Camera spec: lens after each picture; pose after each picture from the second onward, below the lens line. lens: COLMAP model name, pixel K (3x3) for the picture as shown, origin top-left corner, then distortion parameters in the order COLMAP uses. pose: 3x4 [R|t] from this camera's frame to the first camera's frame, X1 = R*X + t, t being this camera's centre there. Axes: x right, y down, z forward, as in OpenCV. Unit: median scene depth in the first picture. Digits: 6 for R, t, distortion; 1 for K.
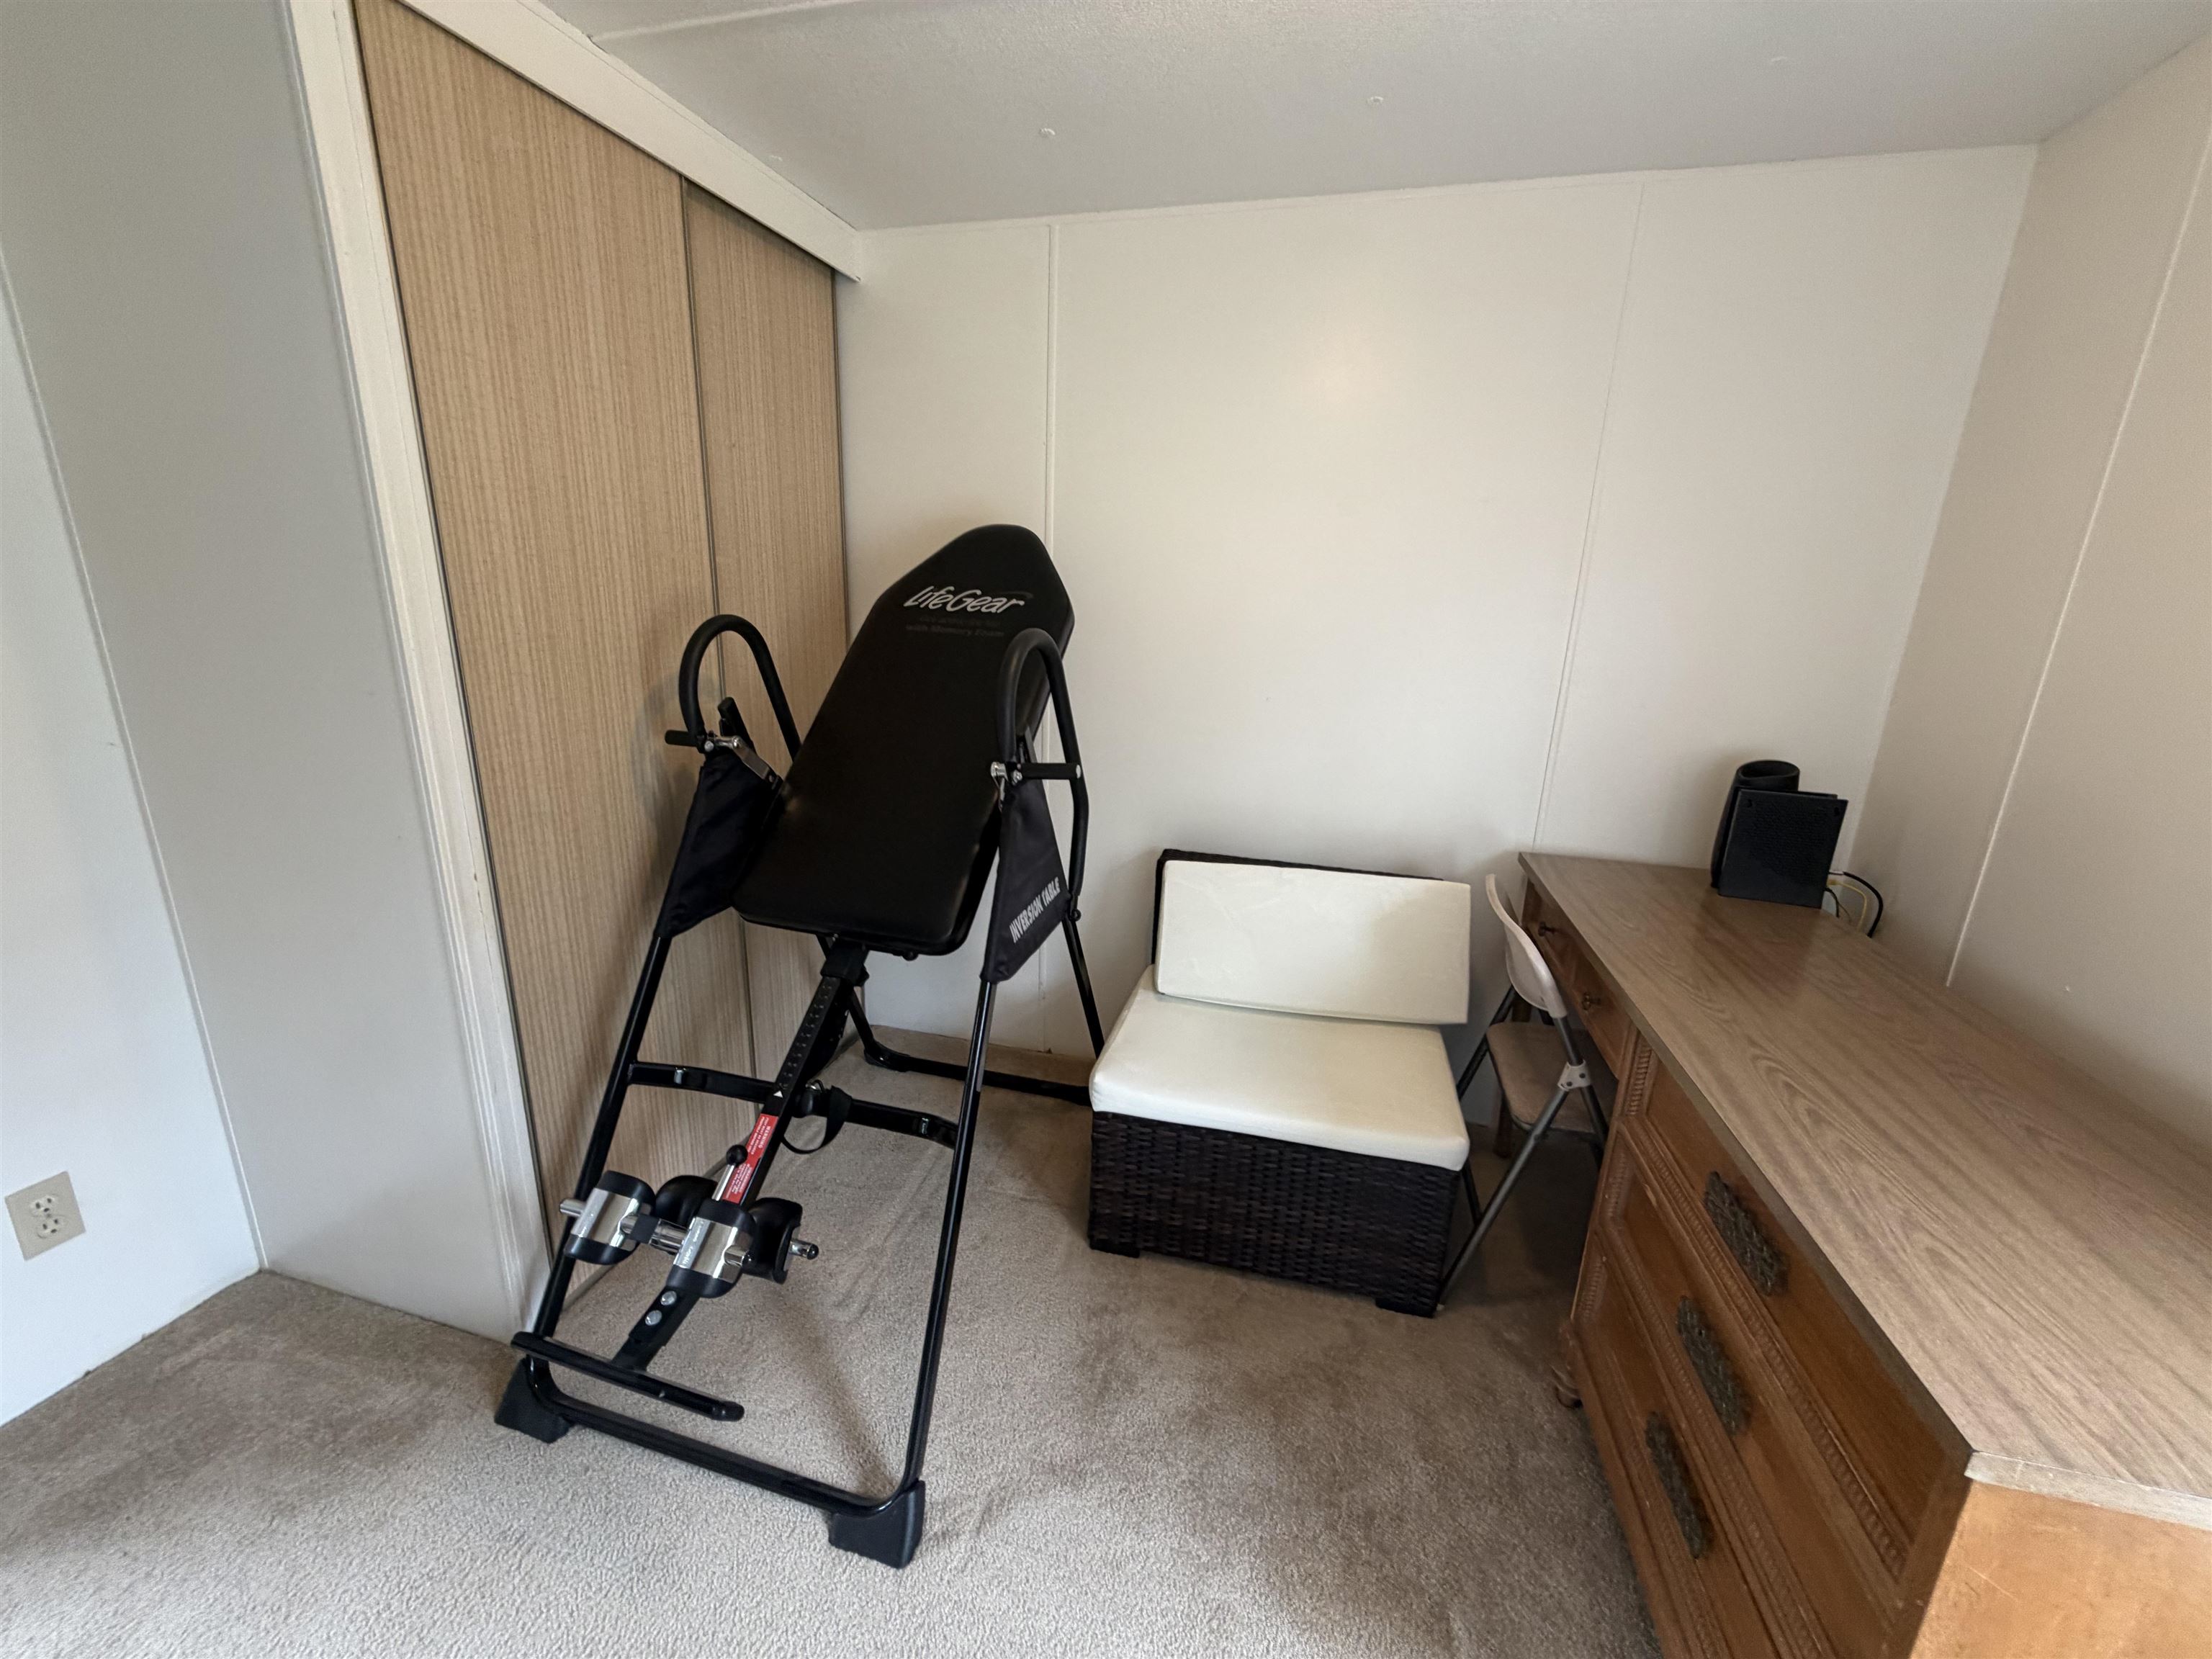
lens RADIAL K [[884.0, 0, 1105.7], [0, 884.0, 831.0], [0, 0, 1]] dist [0.000267, 0.000013]
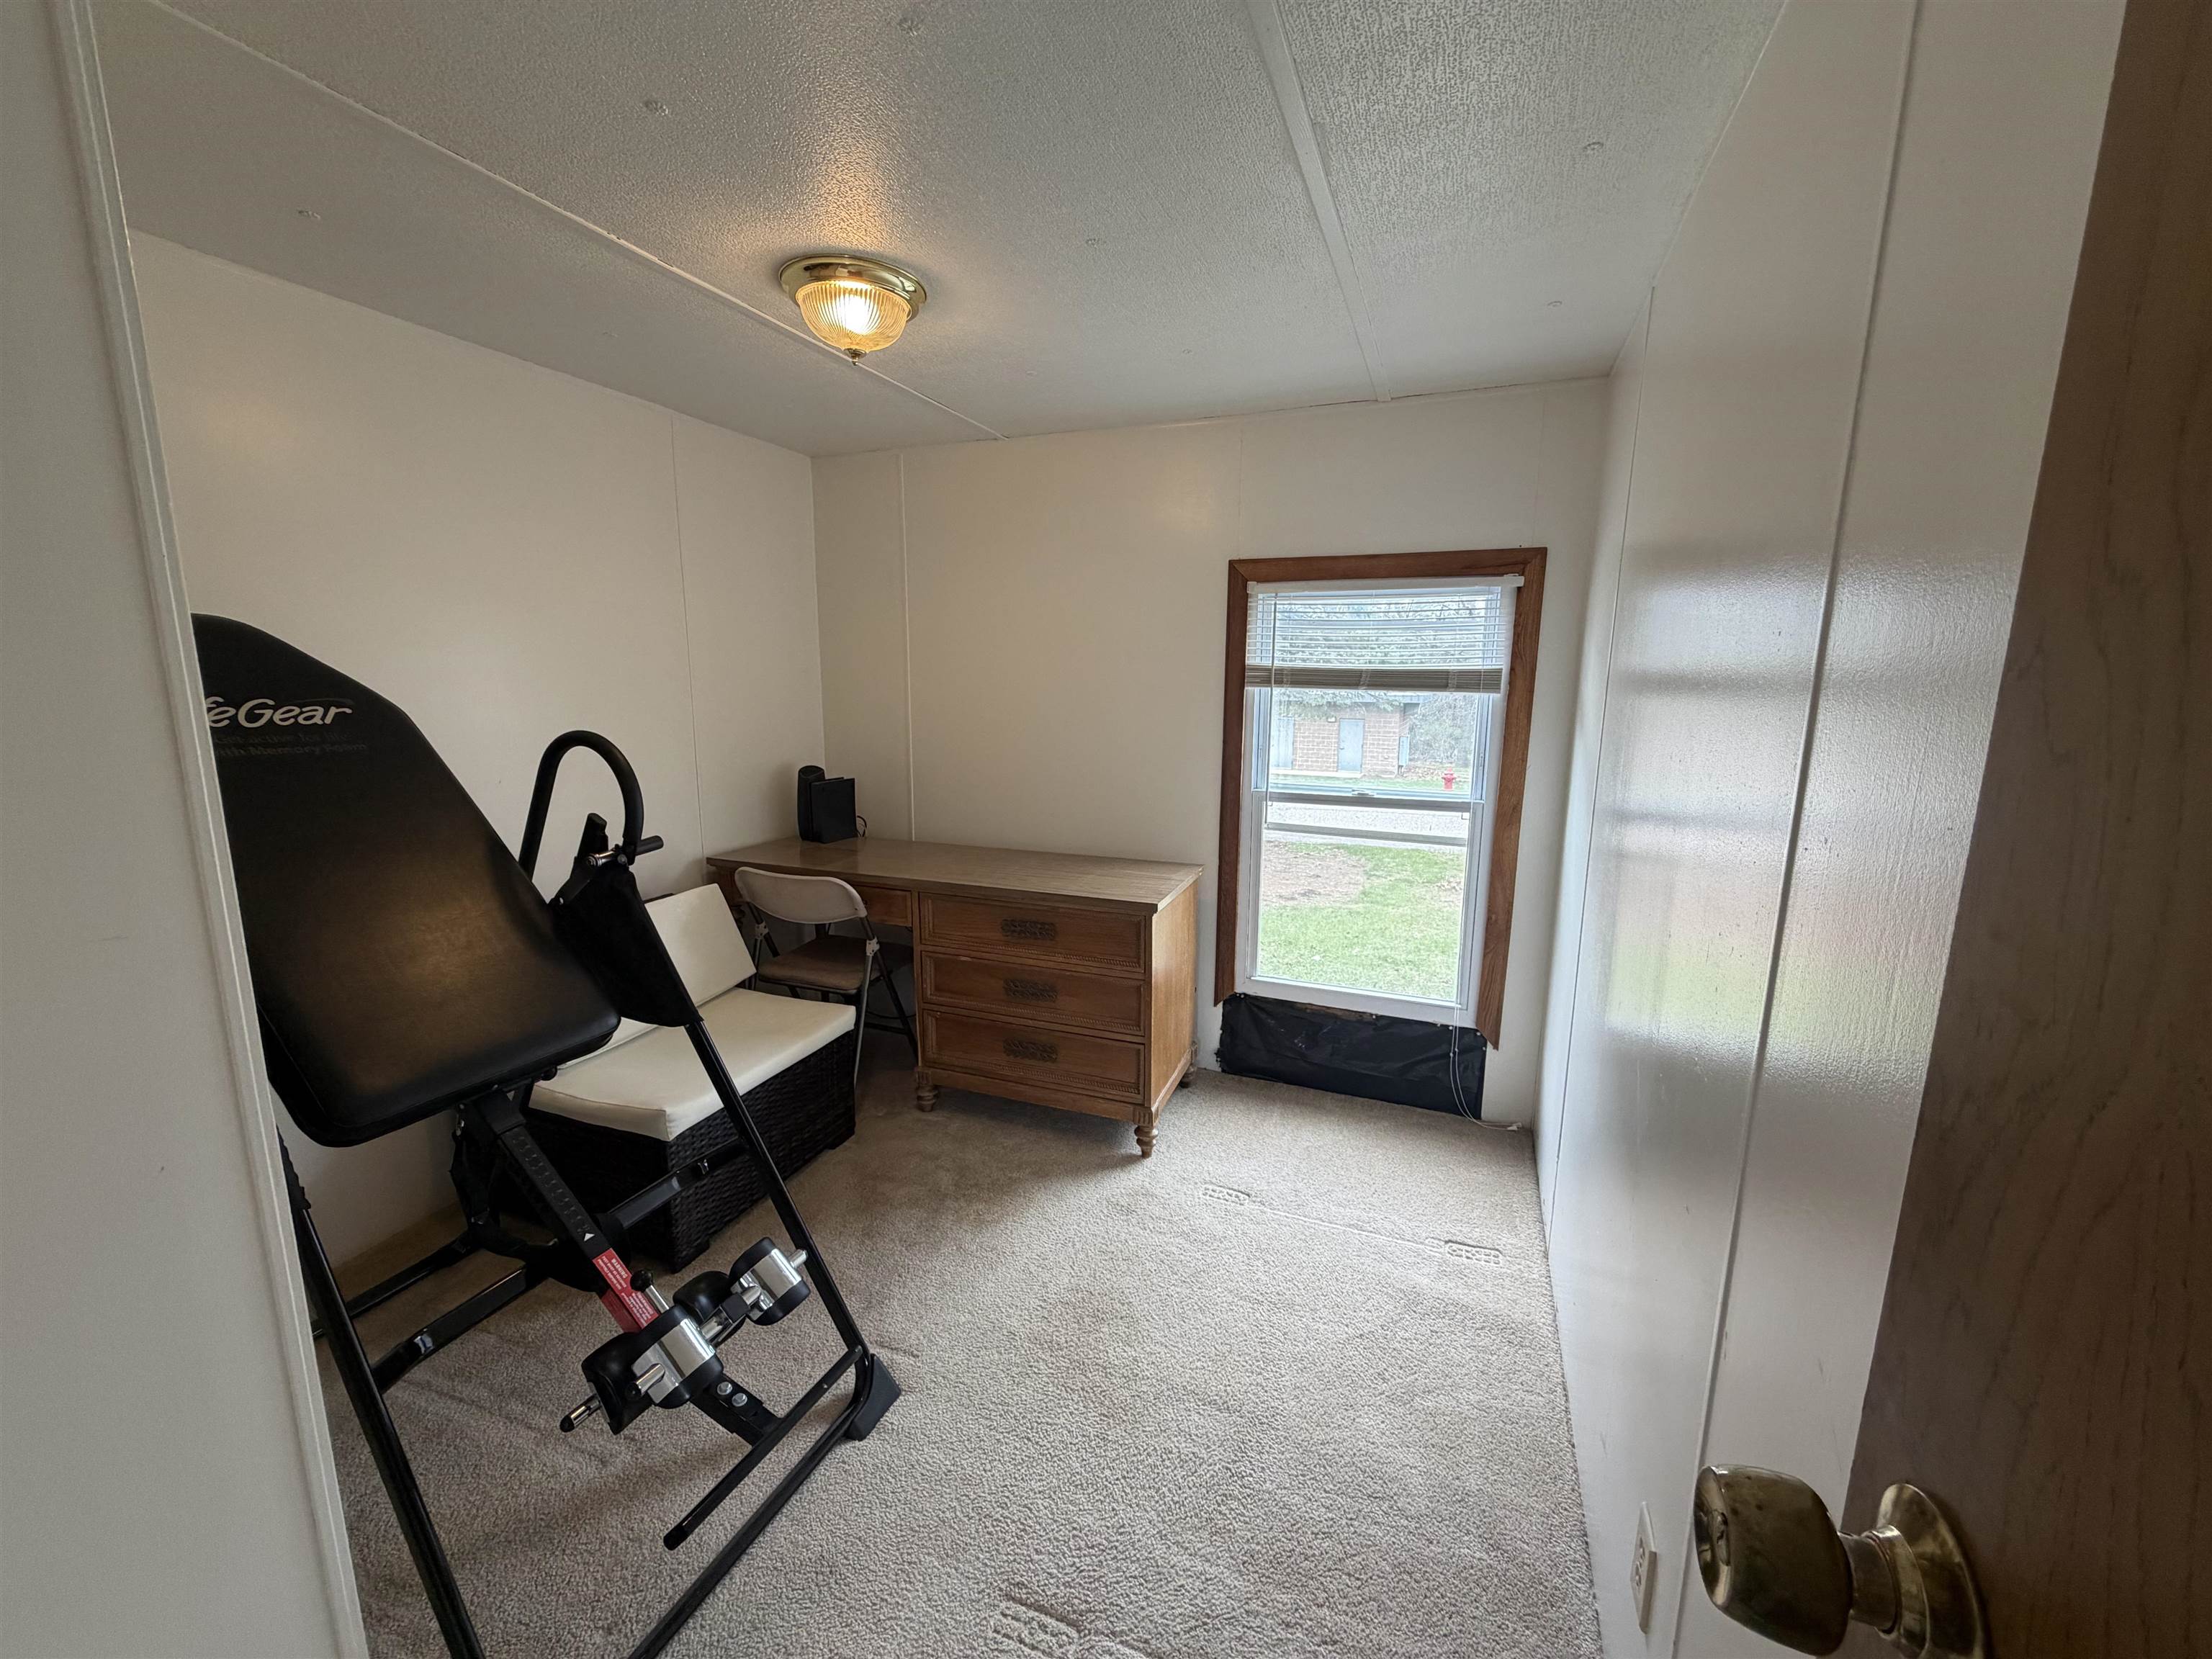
lens RADIAL K [[884.0, 0, 1106.4], [0, 884.0, 830.9], [0, 0, 1]] dist [0.000267, 0.000013]
pose [[0.112032, -0.206040, 0.972109, -0.999608], [0.256013, 0.951229, 0.172110, -0.117539], [-0.960160, 0.229591, 0.159317, 0.193269]]
